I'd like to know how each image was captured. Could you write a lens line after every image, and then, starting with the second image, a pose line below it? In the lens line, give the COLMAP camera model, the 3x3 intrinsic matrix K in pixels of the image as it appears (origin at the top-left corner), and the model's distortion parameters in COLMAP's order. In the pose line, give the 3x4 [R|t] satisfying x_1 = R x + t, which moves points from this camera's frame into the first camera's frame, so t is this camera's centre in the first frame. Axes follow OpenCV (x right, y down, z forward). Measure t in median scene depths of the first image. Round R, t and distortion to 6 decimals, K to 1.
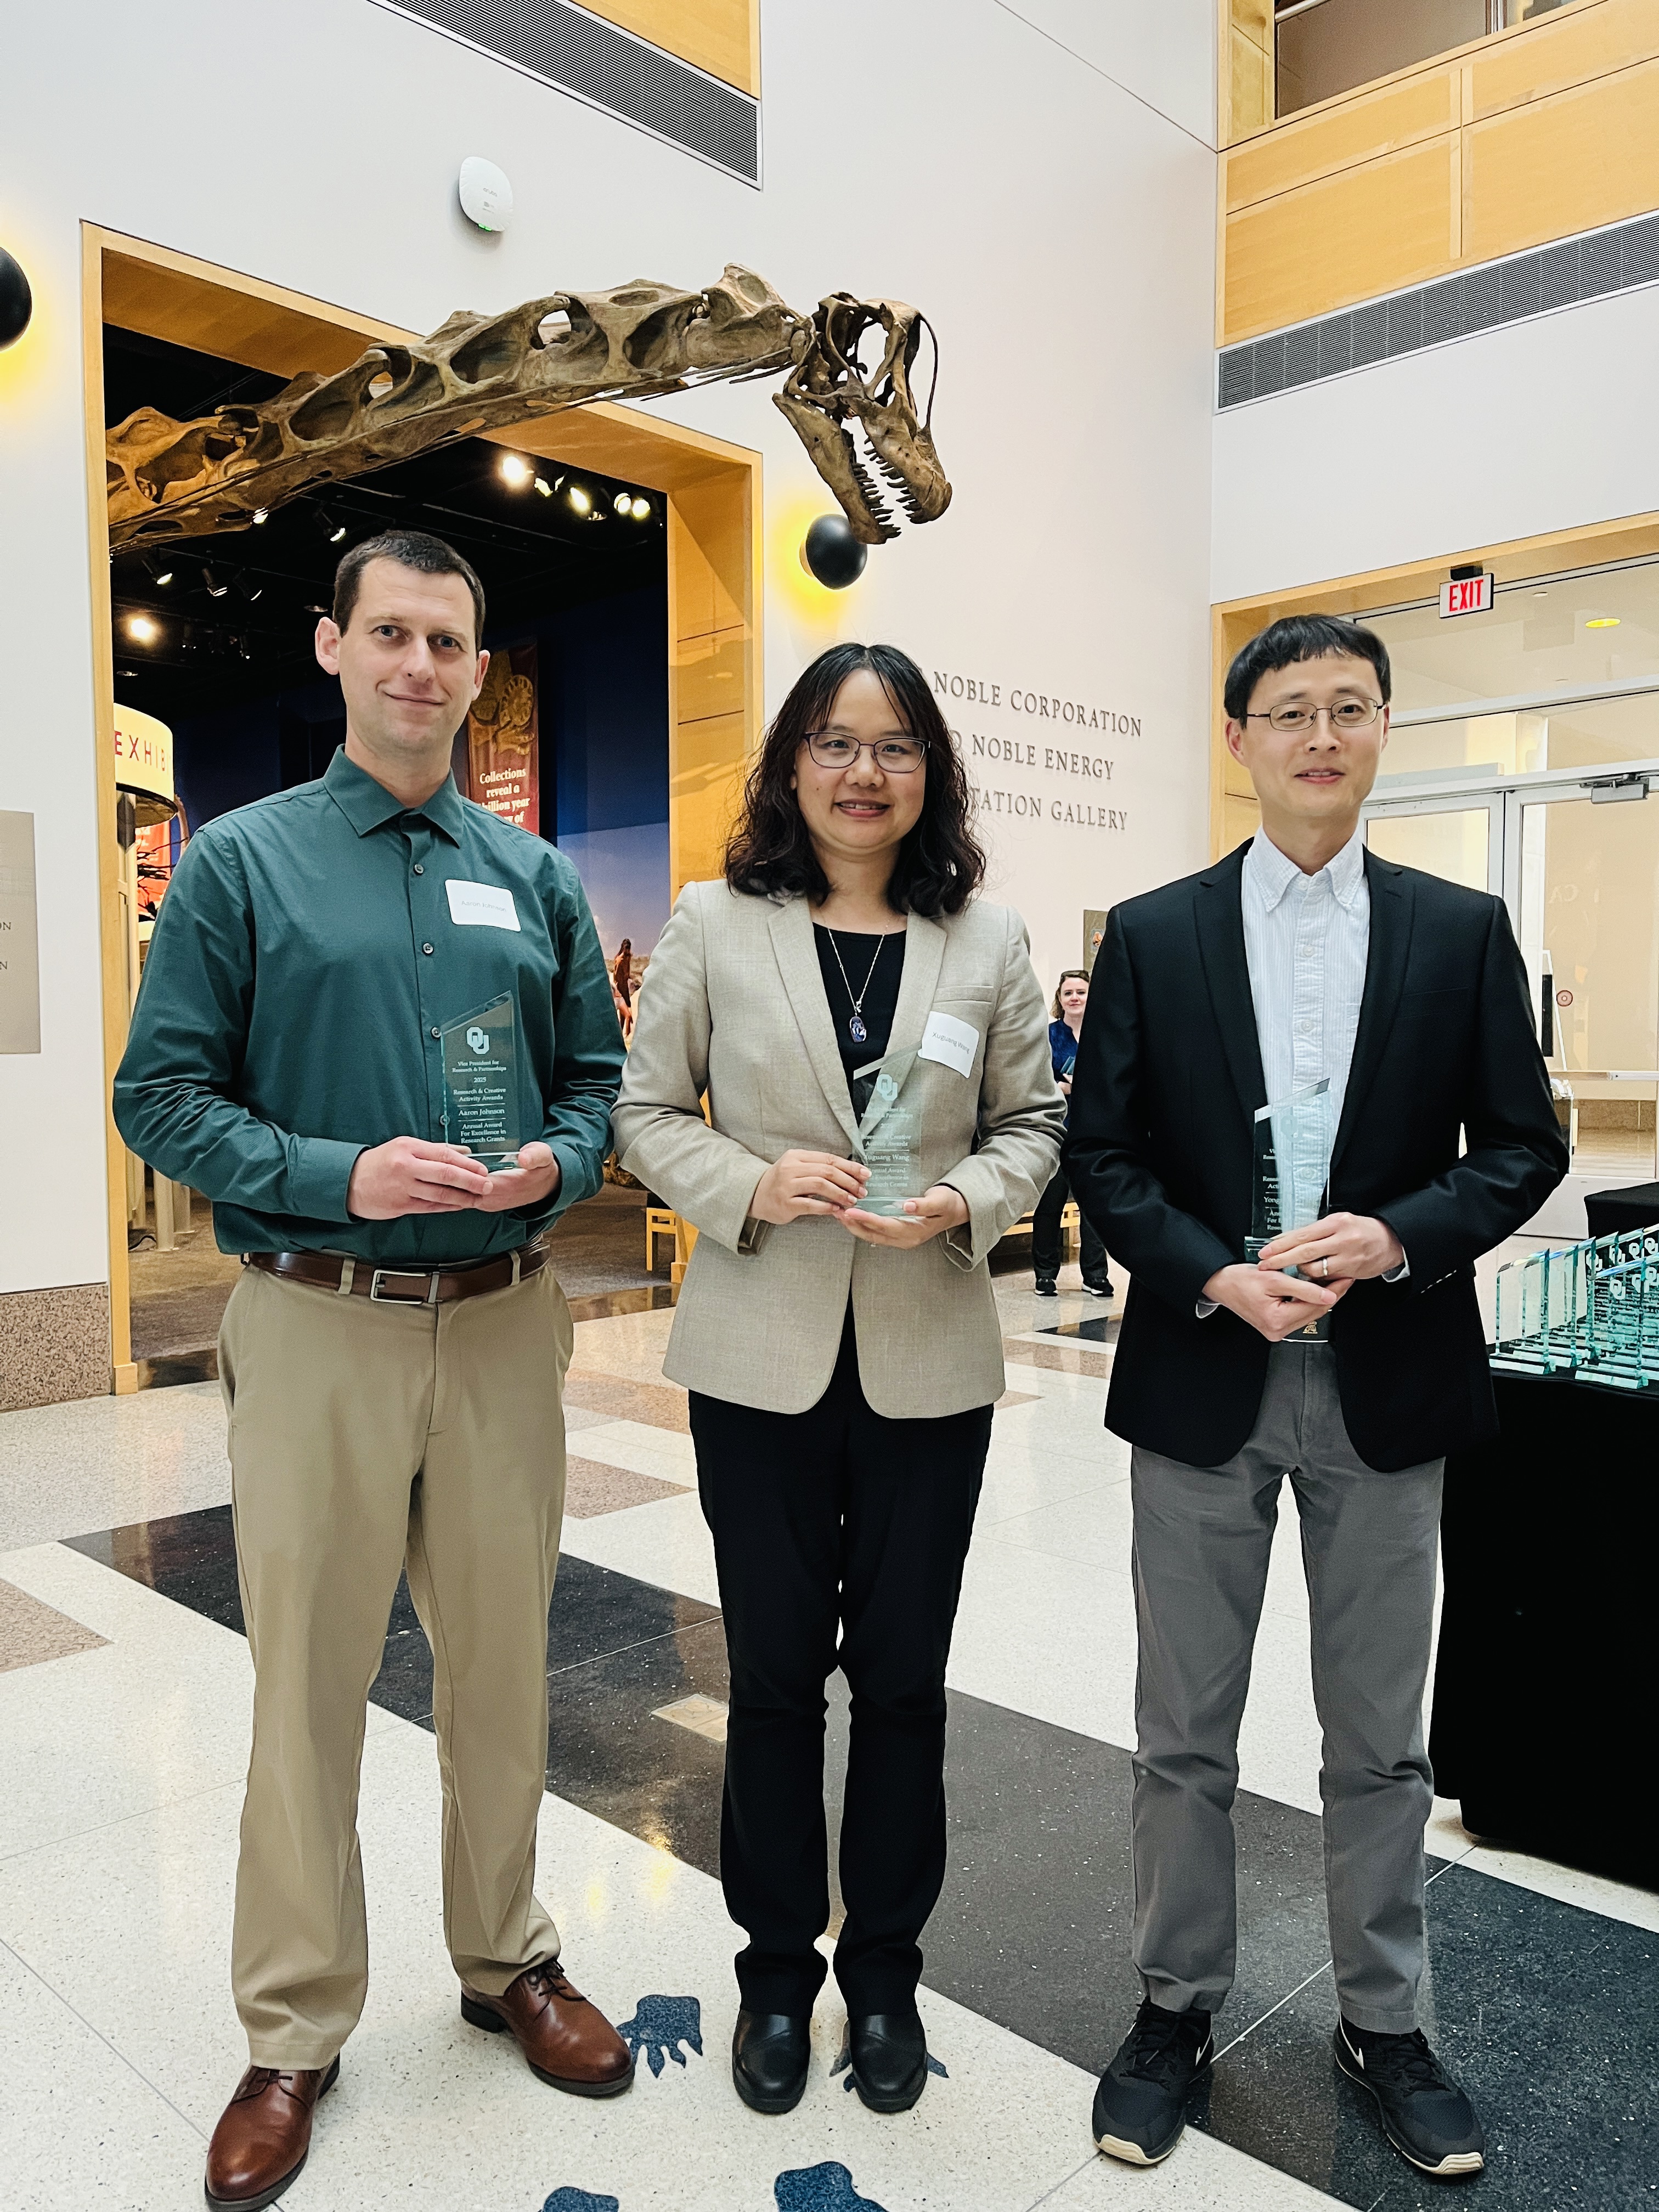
lens RADIAL K [[1697.6, 0, 829.5], [0, 1697.6, 1104.8], [0, 0, 1]] dist [0.071848, -0.067893]
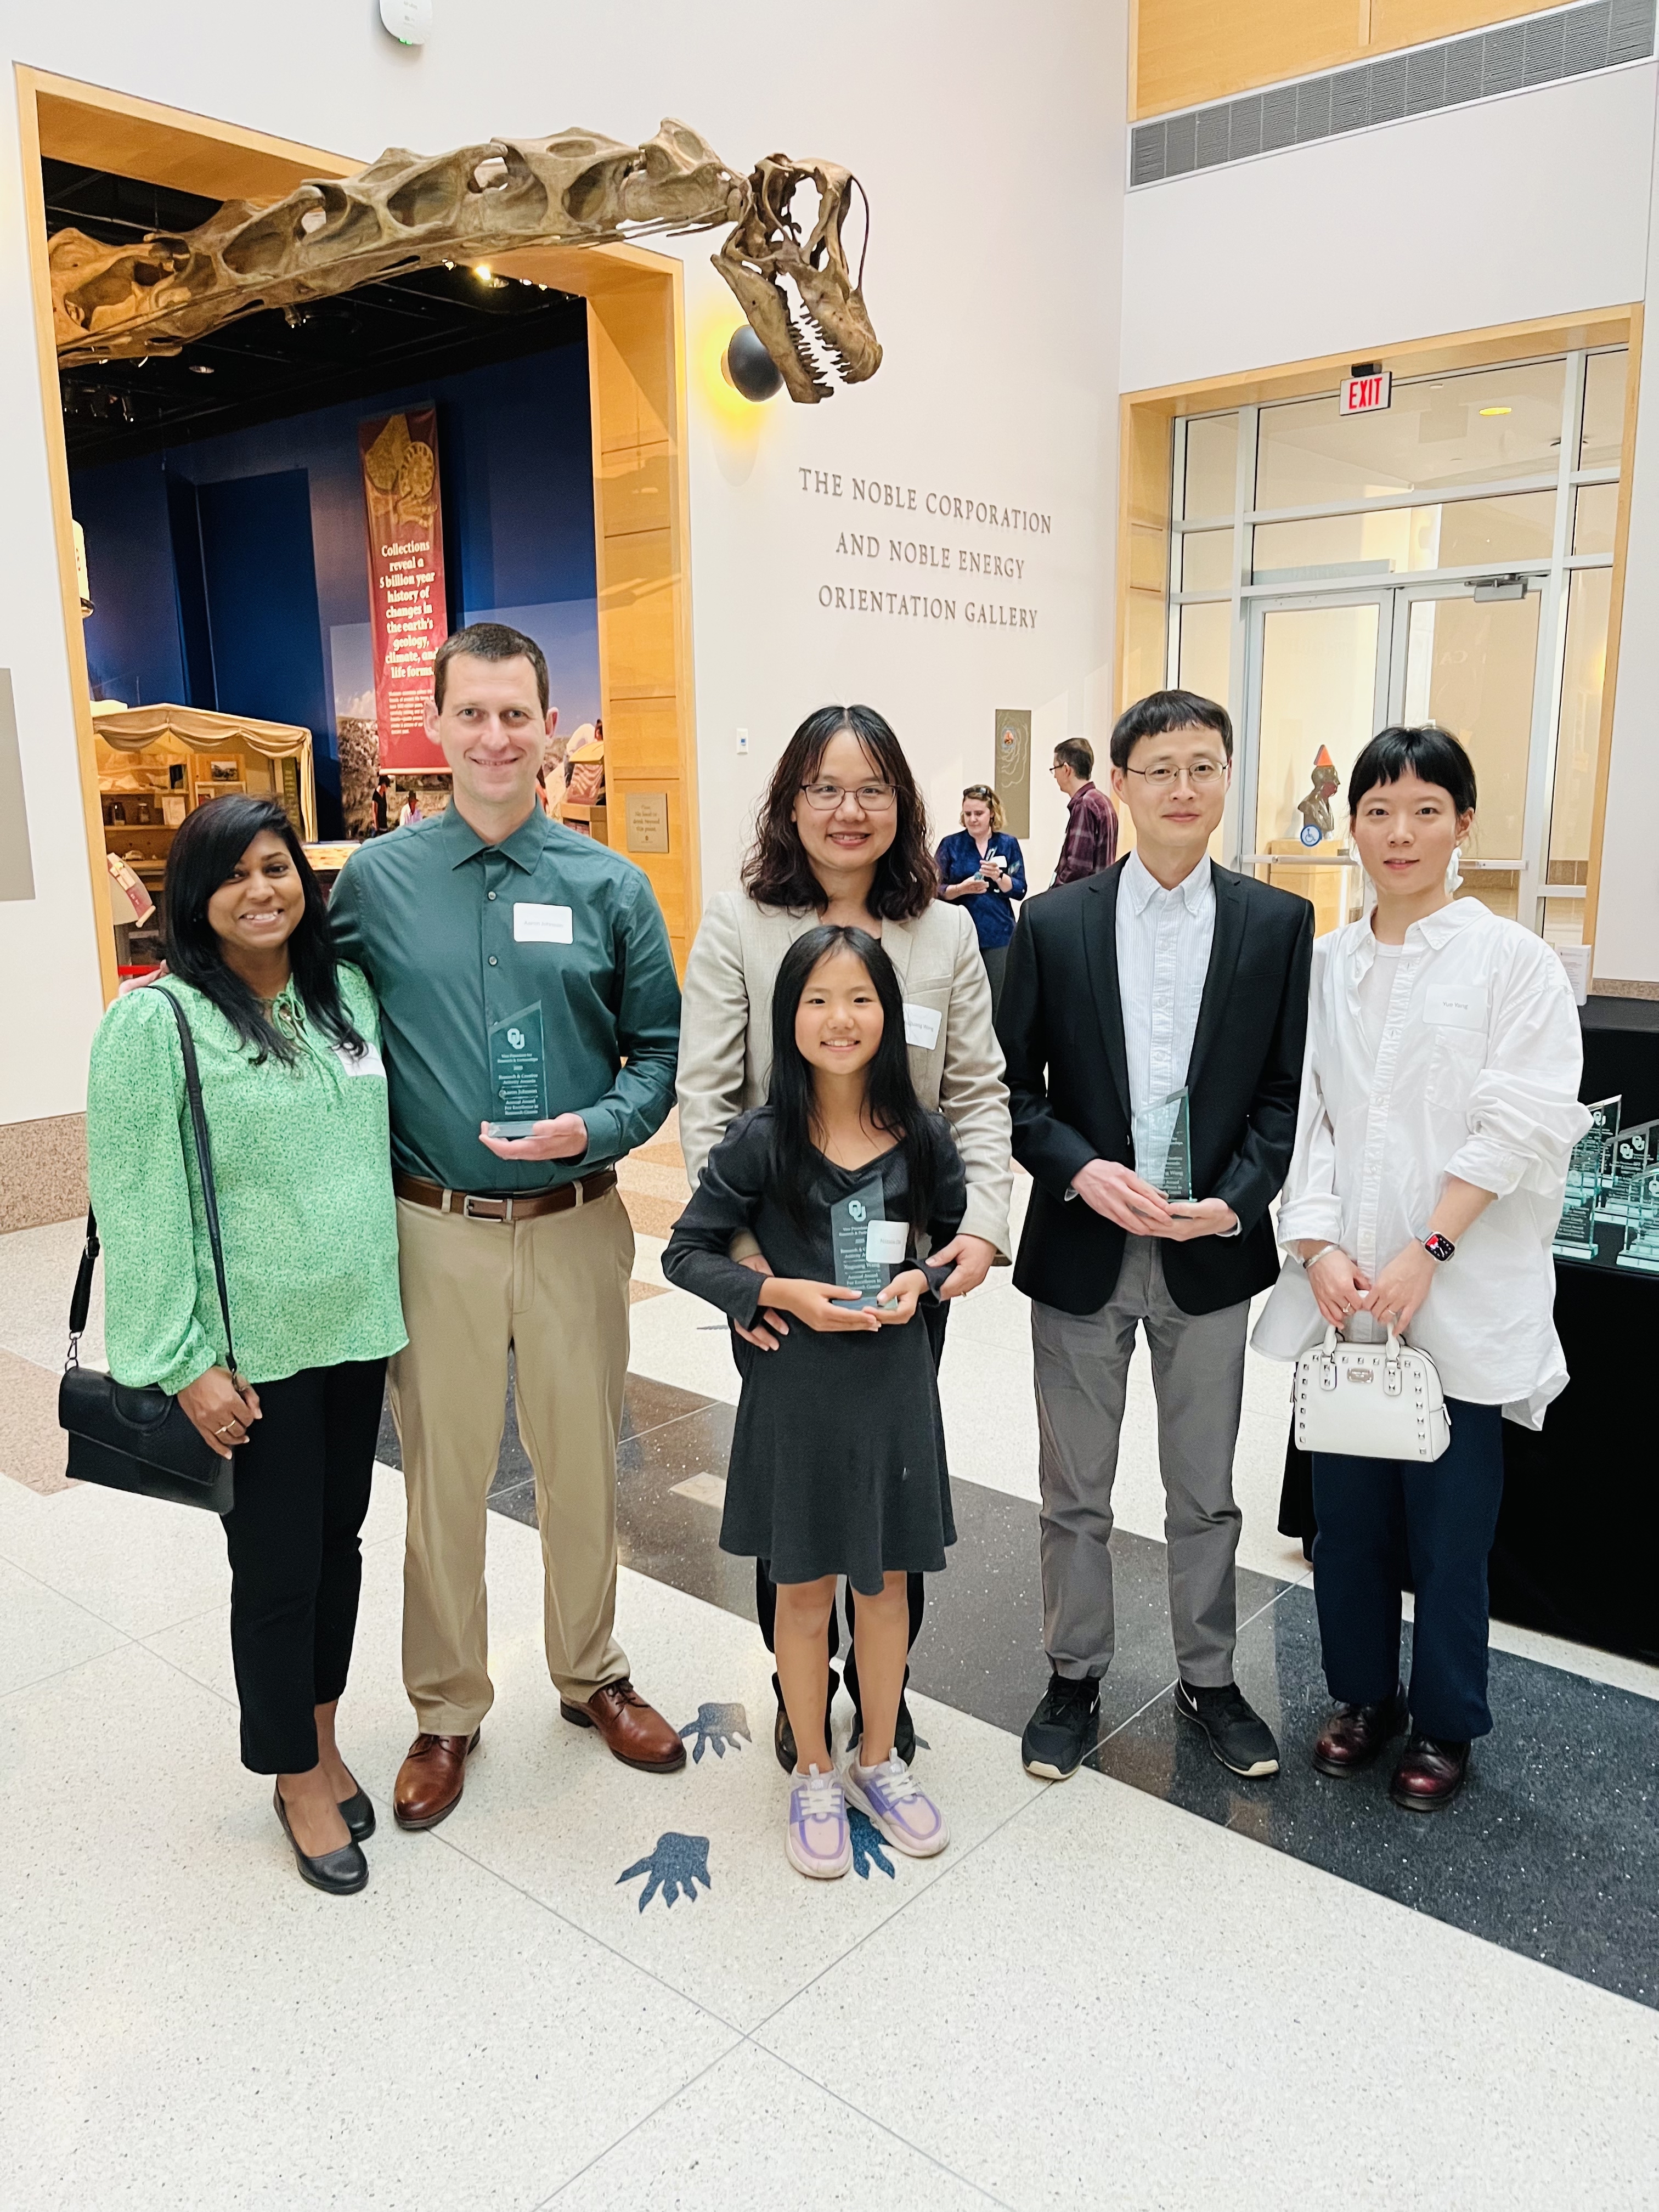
lens RADIAL K [[1697.6, 0, 829.5], [0, 1697.6, 1104.8], [0, 0, 1]] dist [0.071848, -0.067893]
pose [[0.998104, -0.018741, 0.058621, -0.030684], [0.009741, 0.988606, 0.150208, -0.058835], [-0.060769, -0.149352, 0.986915, -0.104199]]
